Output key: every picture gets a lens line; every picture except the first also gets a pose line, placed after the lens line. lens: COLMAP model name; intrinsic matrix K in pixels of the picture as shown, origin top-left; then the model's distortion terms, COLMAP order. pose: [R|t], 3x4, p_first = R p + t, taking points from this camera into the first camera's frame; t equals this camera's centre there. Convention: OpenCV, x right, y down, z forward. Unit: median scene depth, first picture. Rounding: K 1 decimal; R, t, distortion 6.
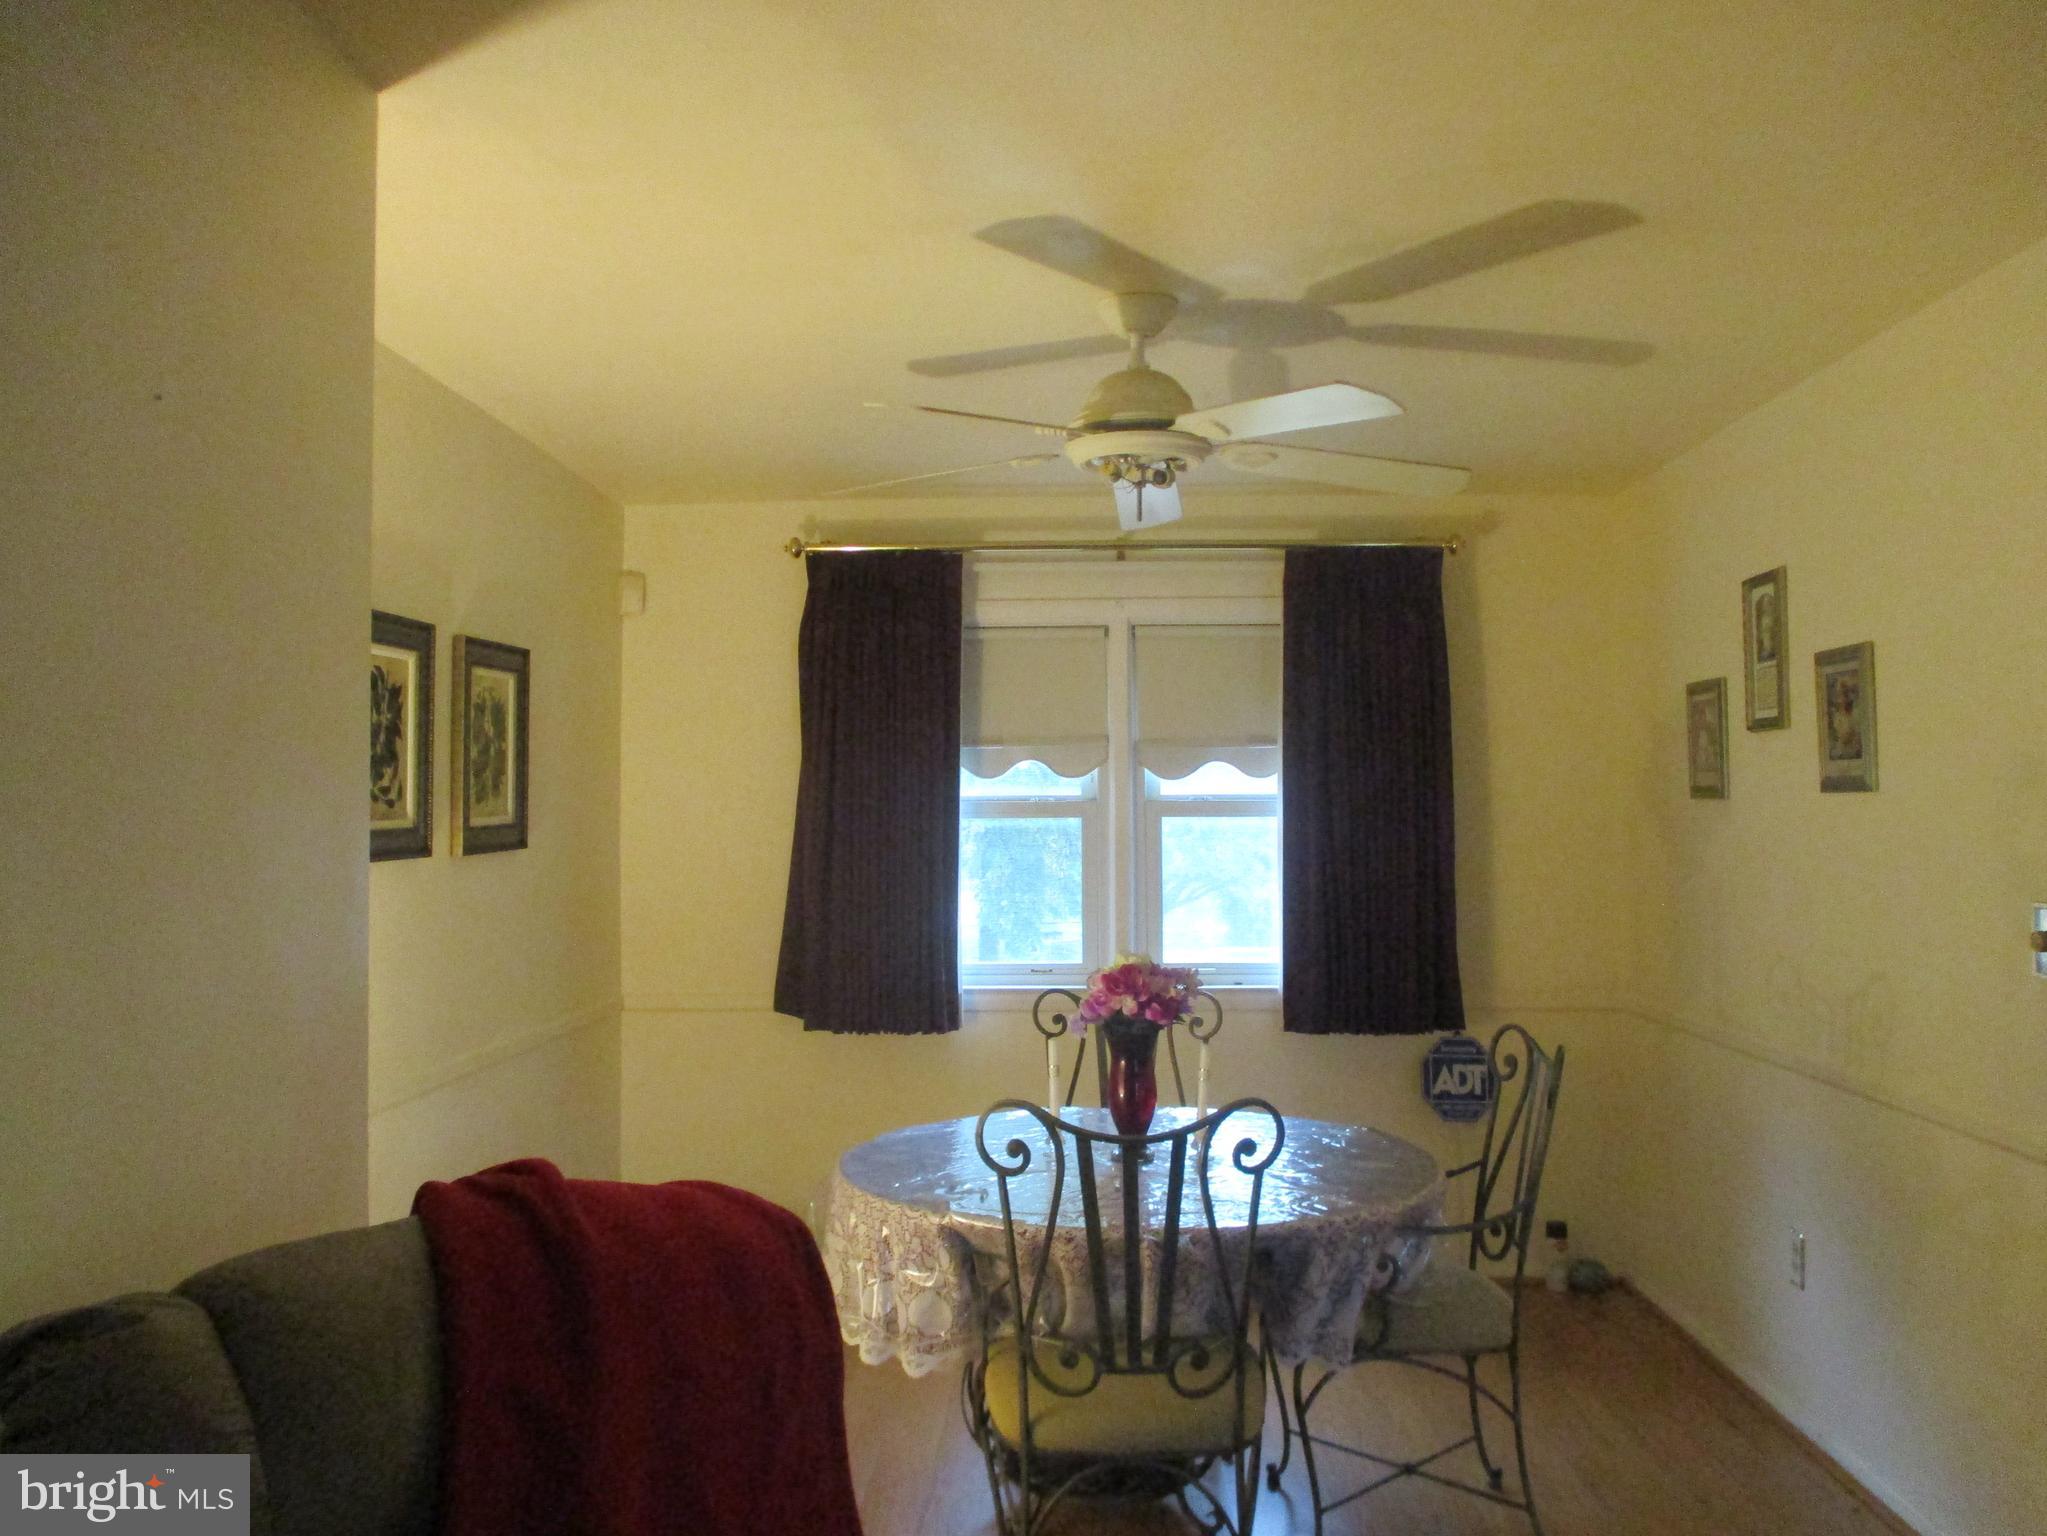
lens RADIAL K [[1710.5, 0, 1020.7], [0, 1710.5, 738.5], [0, 0, 1]] dist [0.005215, 0.000698]
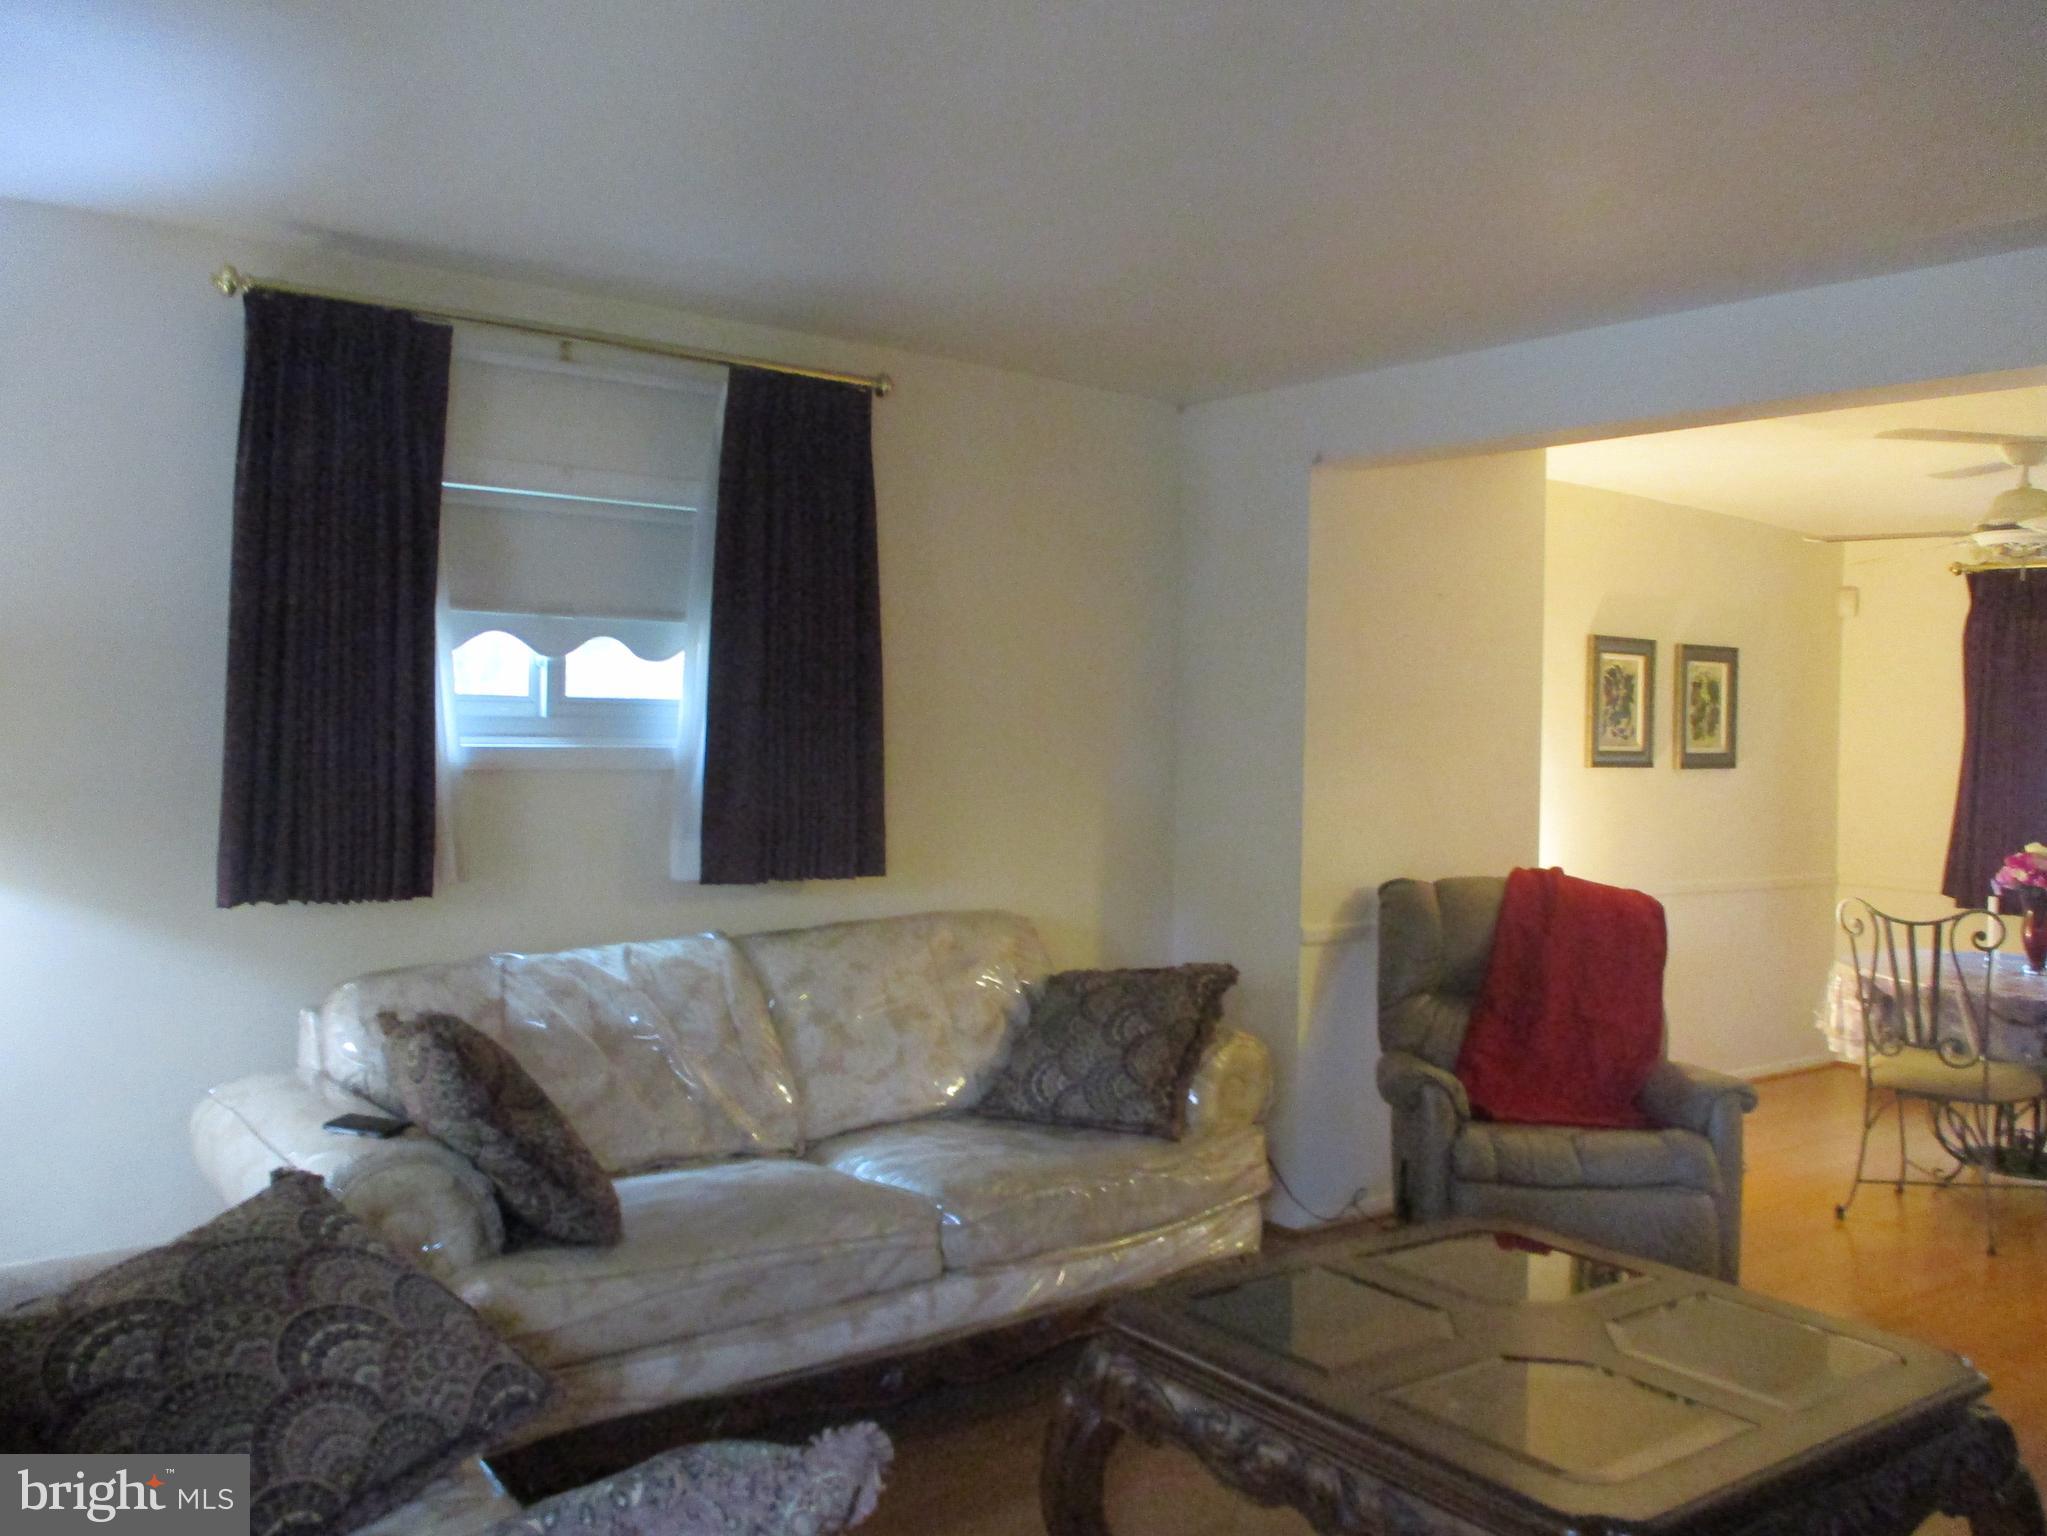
lens RADIAL K [[1710.5, 0, 1020.7], [0, 1710.5, 738.5], [0, 0, 1]] dist [0.005215, 0.000698]
pose [[0.650672, 0.031930, -0.758687, 0.570236], [-0.004583, 0.999263, 0.038124, -0.027215], [0.759345, -0.021329, 0.650338, -0.660512]]
